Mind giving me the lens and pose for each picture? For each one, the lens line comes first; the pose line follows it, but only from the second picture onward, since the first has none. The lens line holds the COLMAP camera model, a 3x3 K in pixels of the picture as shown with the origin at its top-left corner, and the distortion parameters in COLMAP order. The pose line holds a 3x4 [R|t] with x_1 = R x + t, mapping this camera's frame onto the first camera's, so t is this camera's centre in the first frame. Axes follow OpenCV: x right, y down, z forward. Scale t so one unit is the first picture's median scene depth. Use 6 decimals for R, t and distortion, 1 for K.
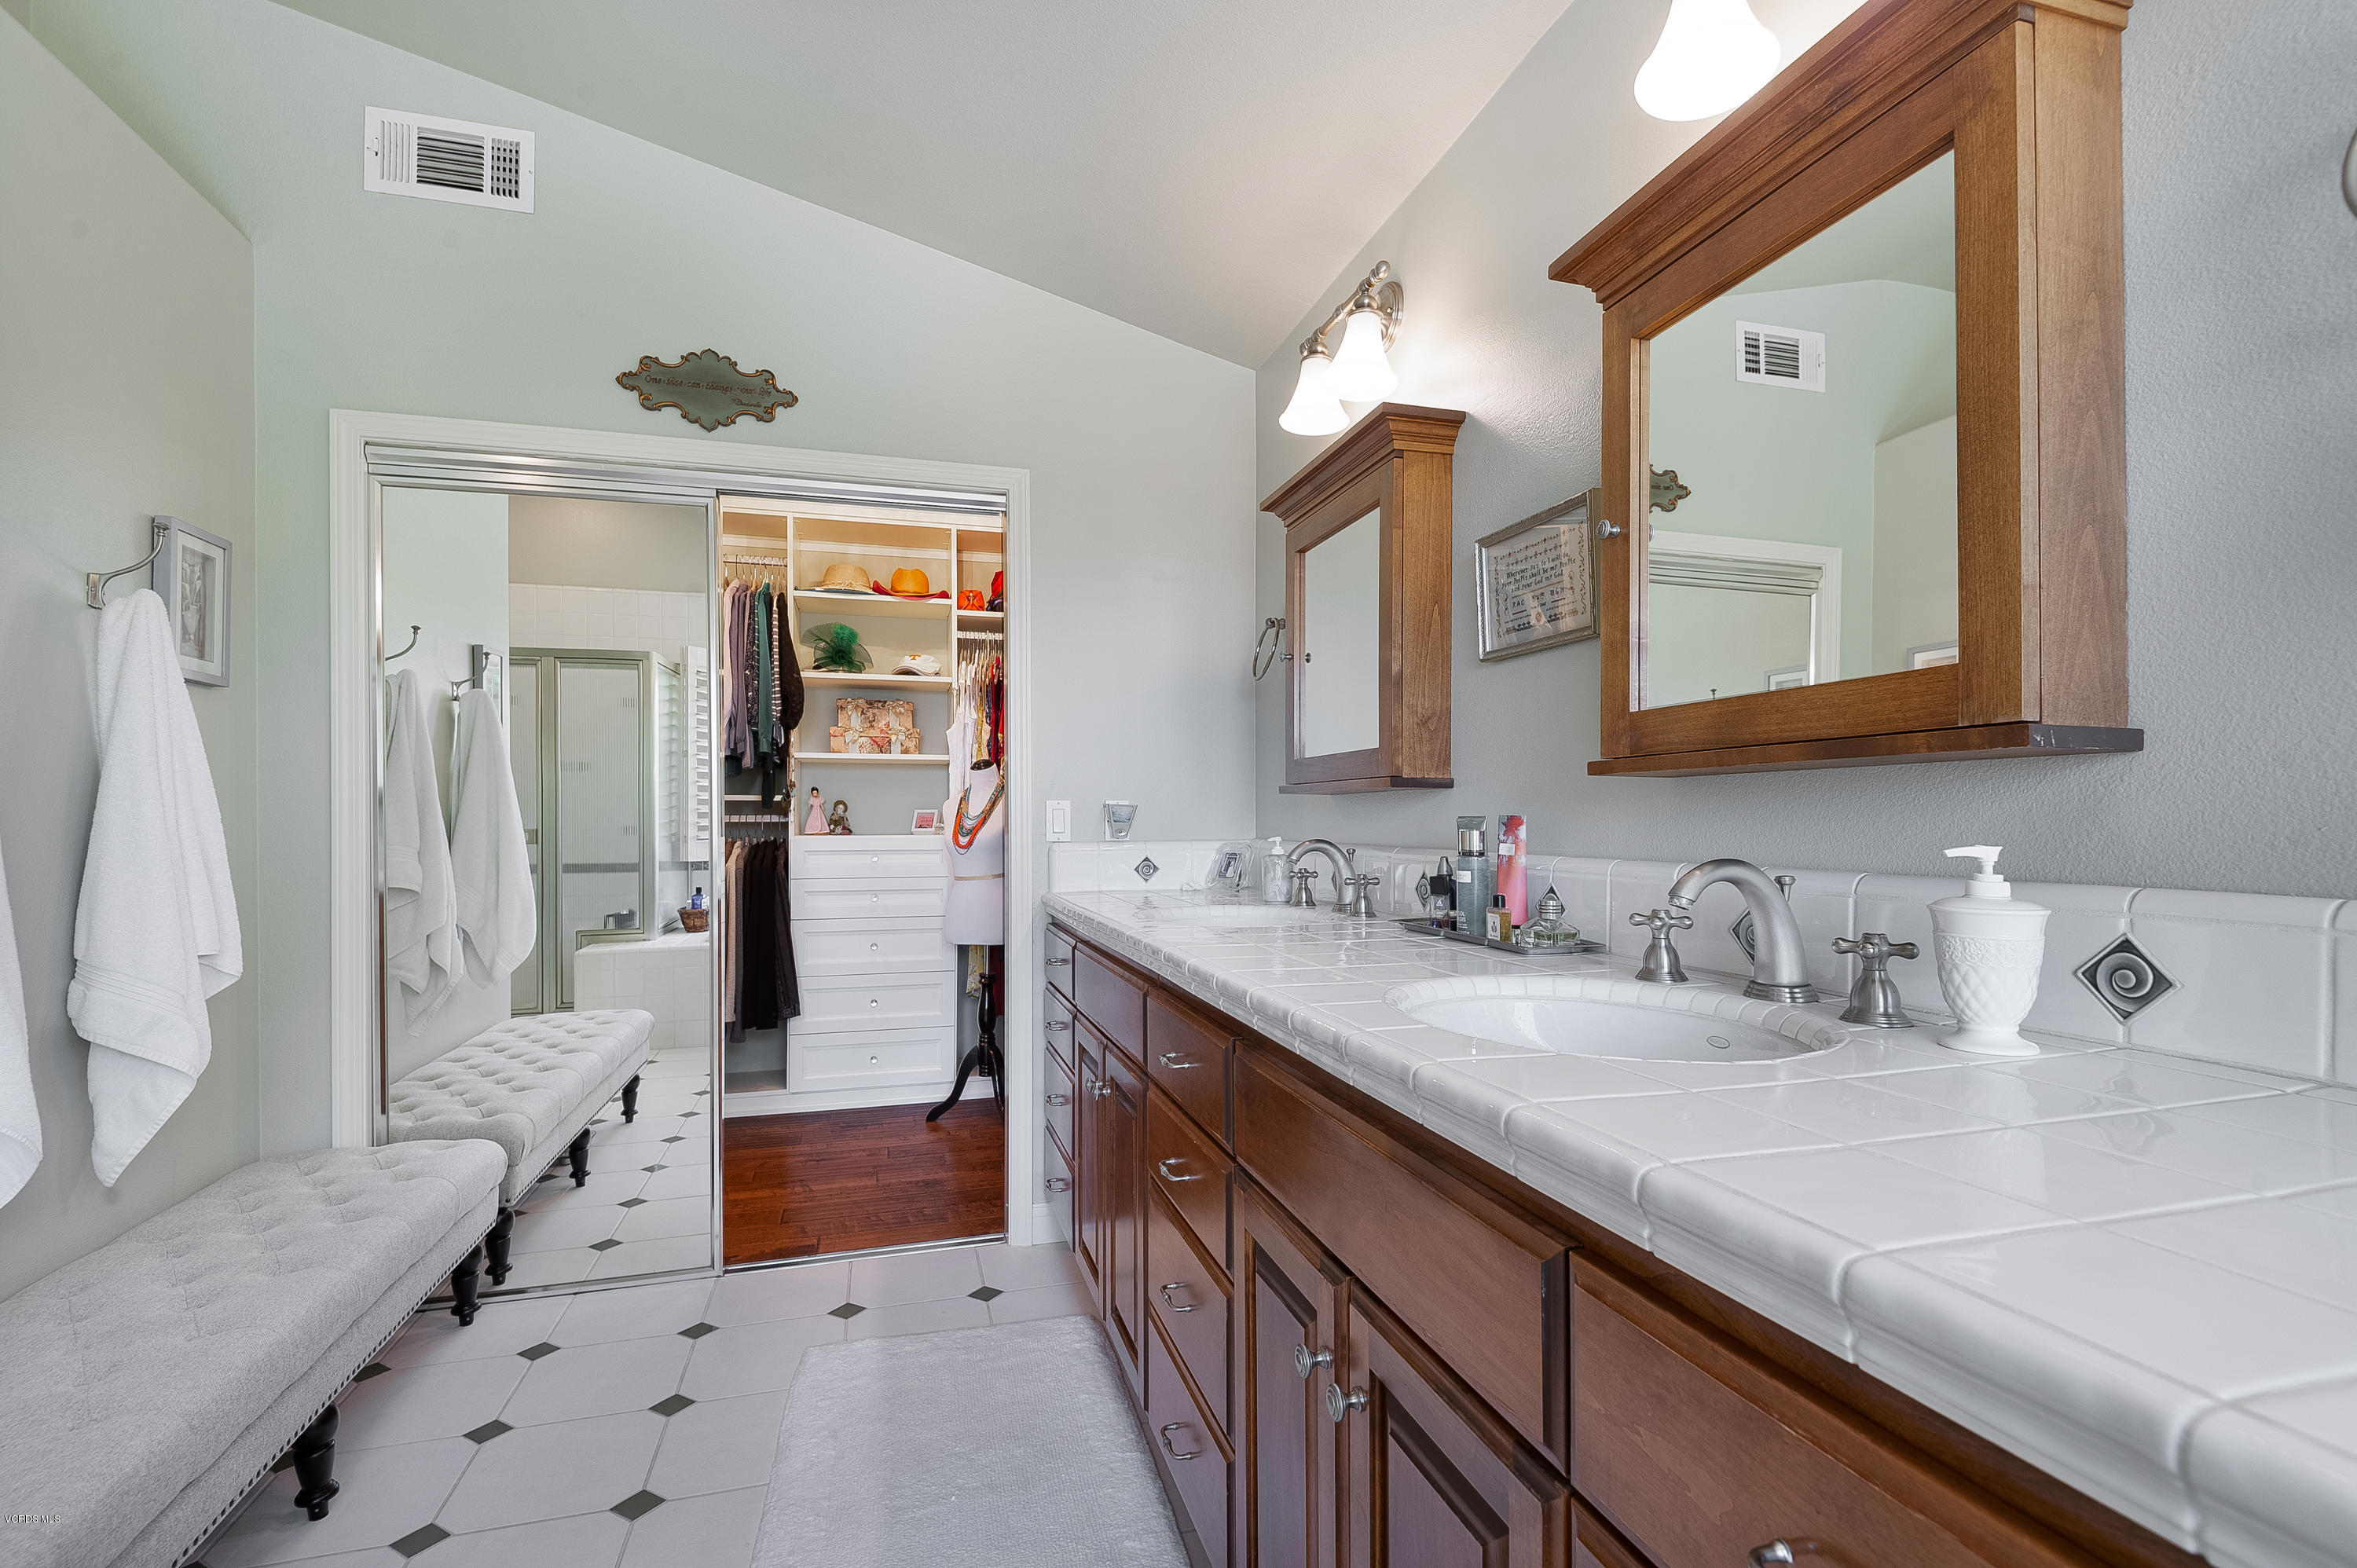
lens RADIAL K [[1081.5, 0, 1200.0], [0, 1081.5, 789.4], [0, 0, 1]] dist [0.000006, -0.001180]
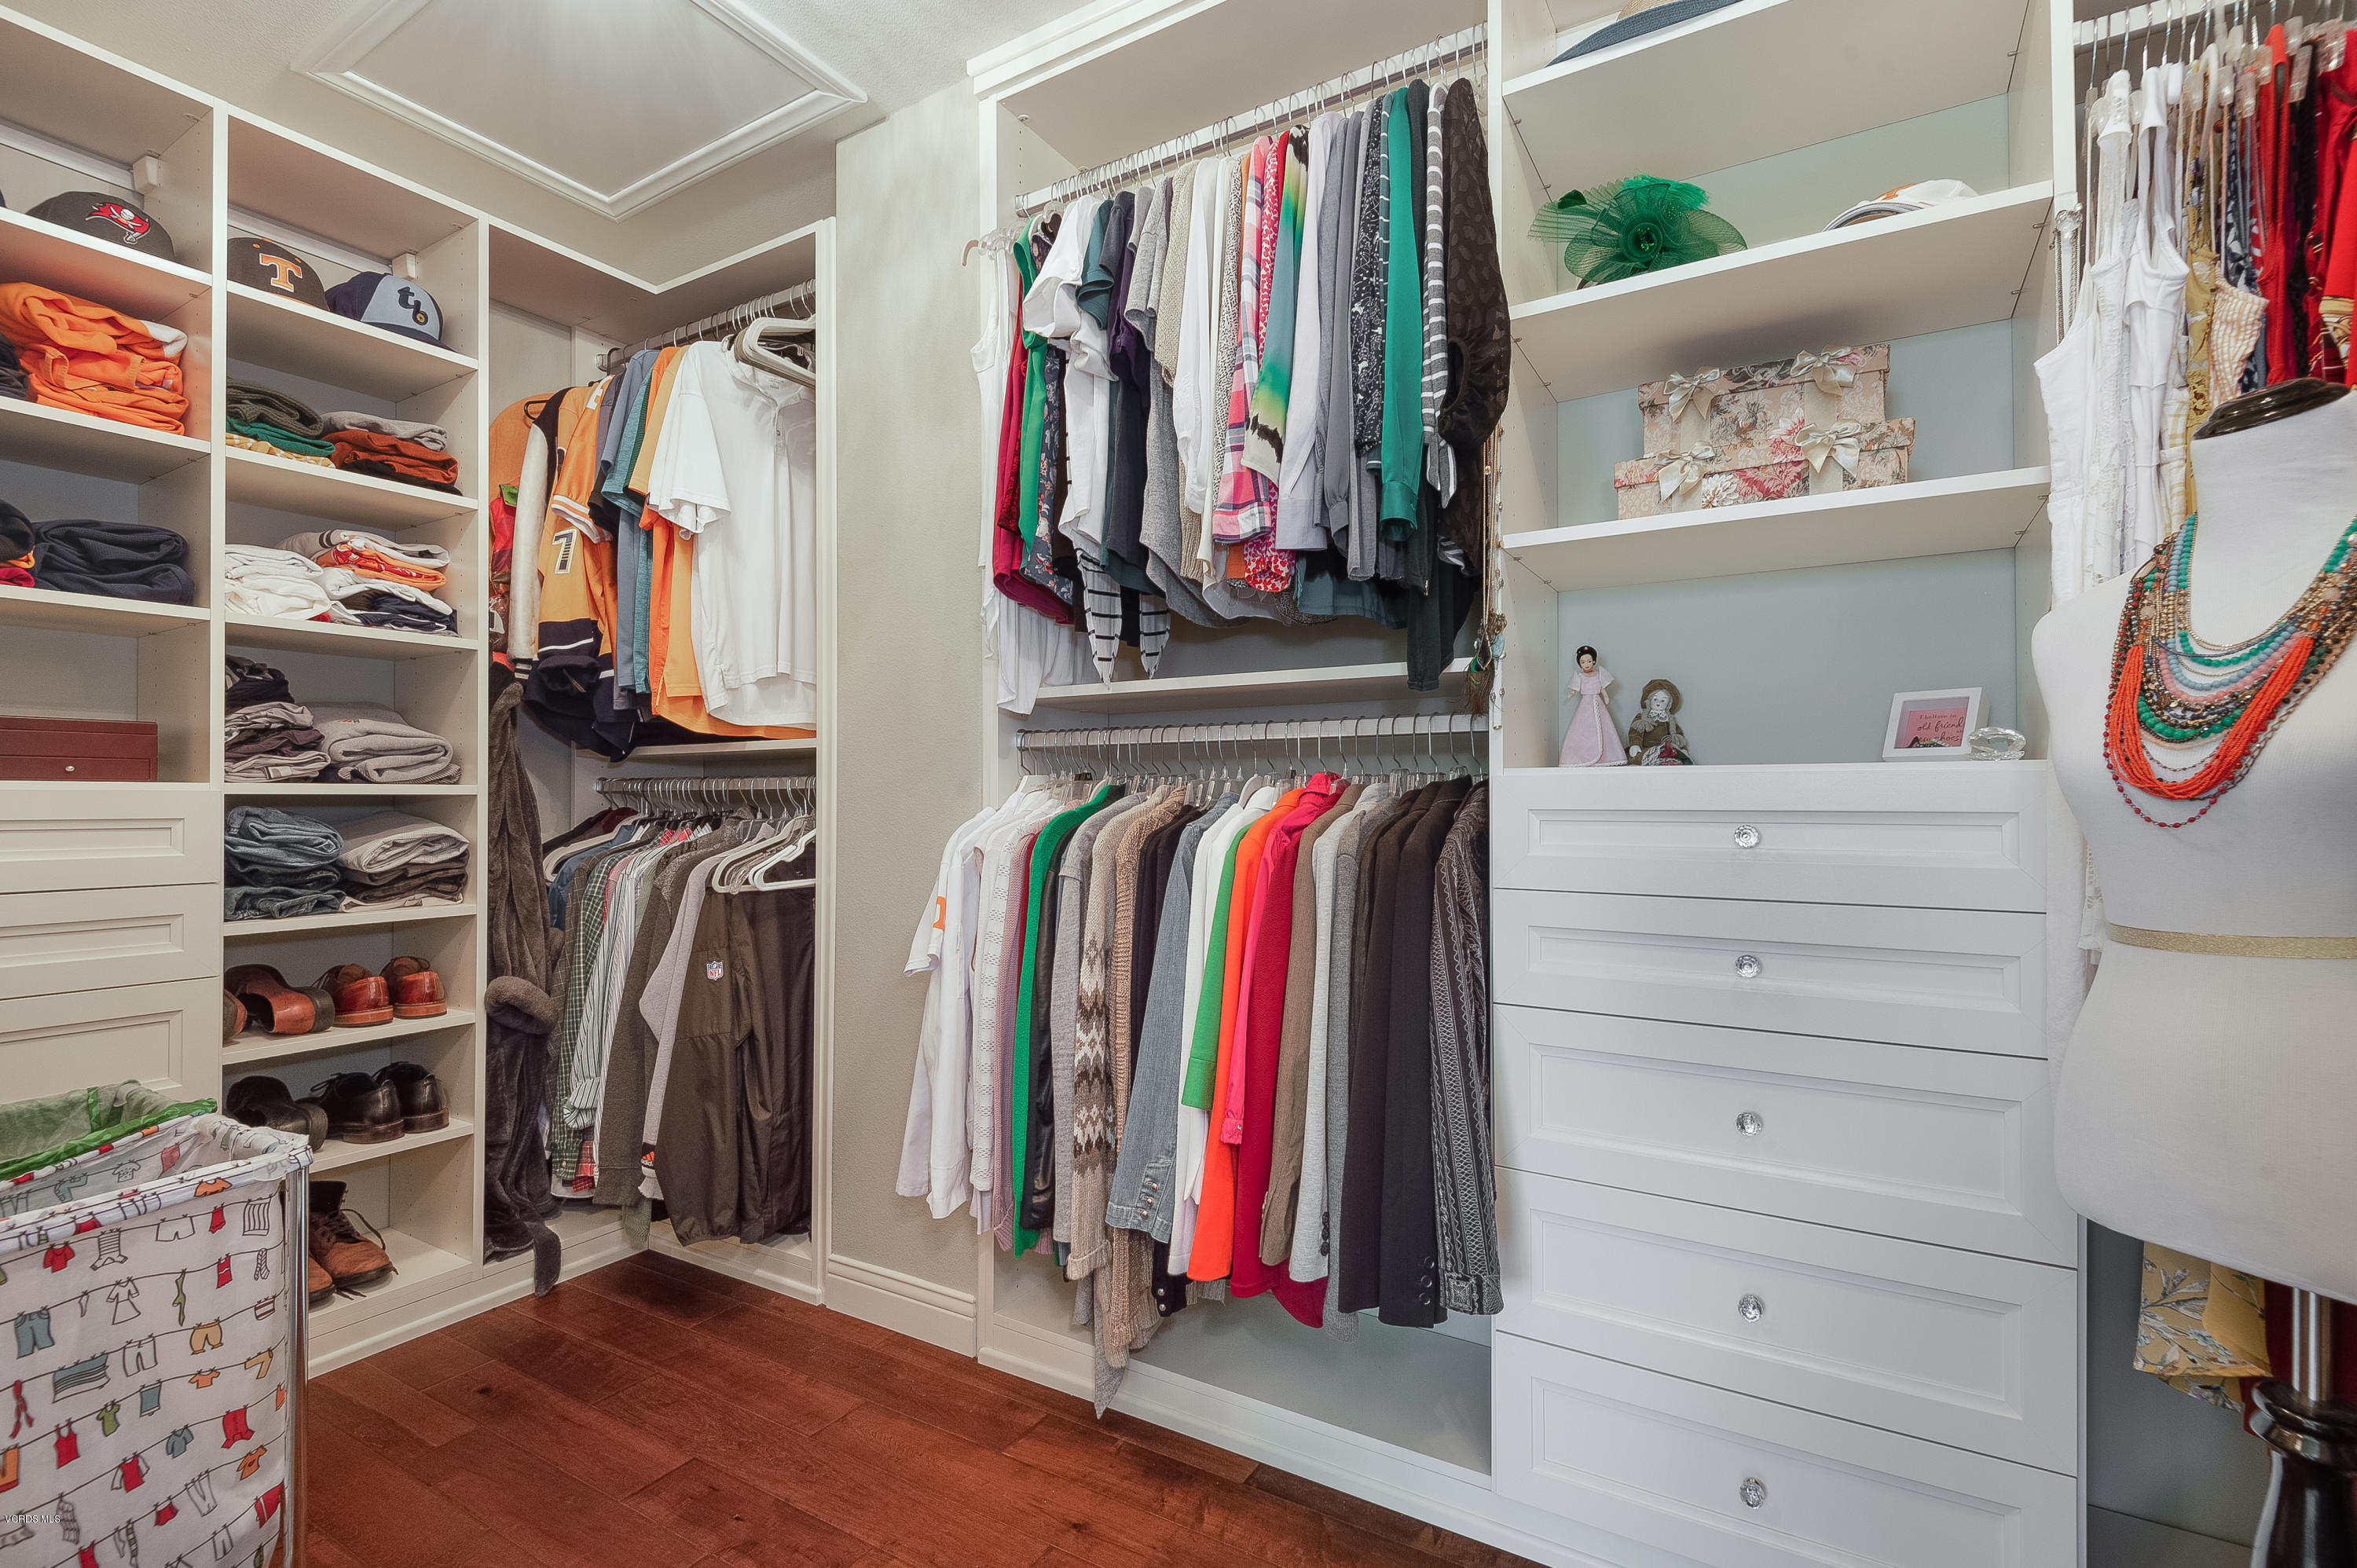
lens RADIAL K [[1081.5, 0, 1200.0], [0, 1081.5, 789.4], [0, 0, 1]] dist [0.000006, -0.001180]
pose [[0.677062, -0.003614, -0.735917, -0.183058], [0.010638, 0.999932, 0.004877, 0.046660], [0.735849, -0.011131, 0.677054, 0.688815]]
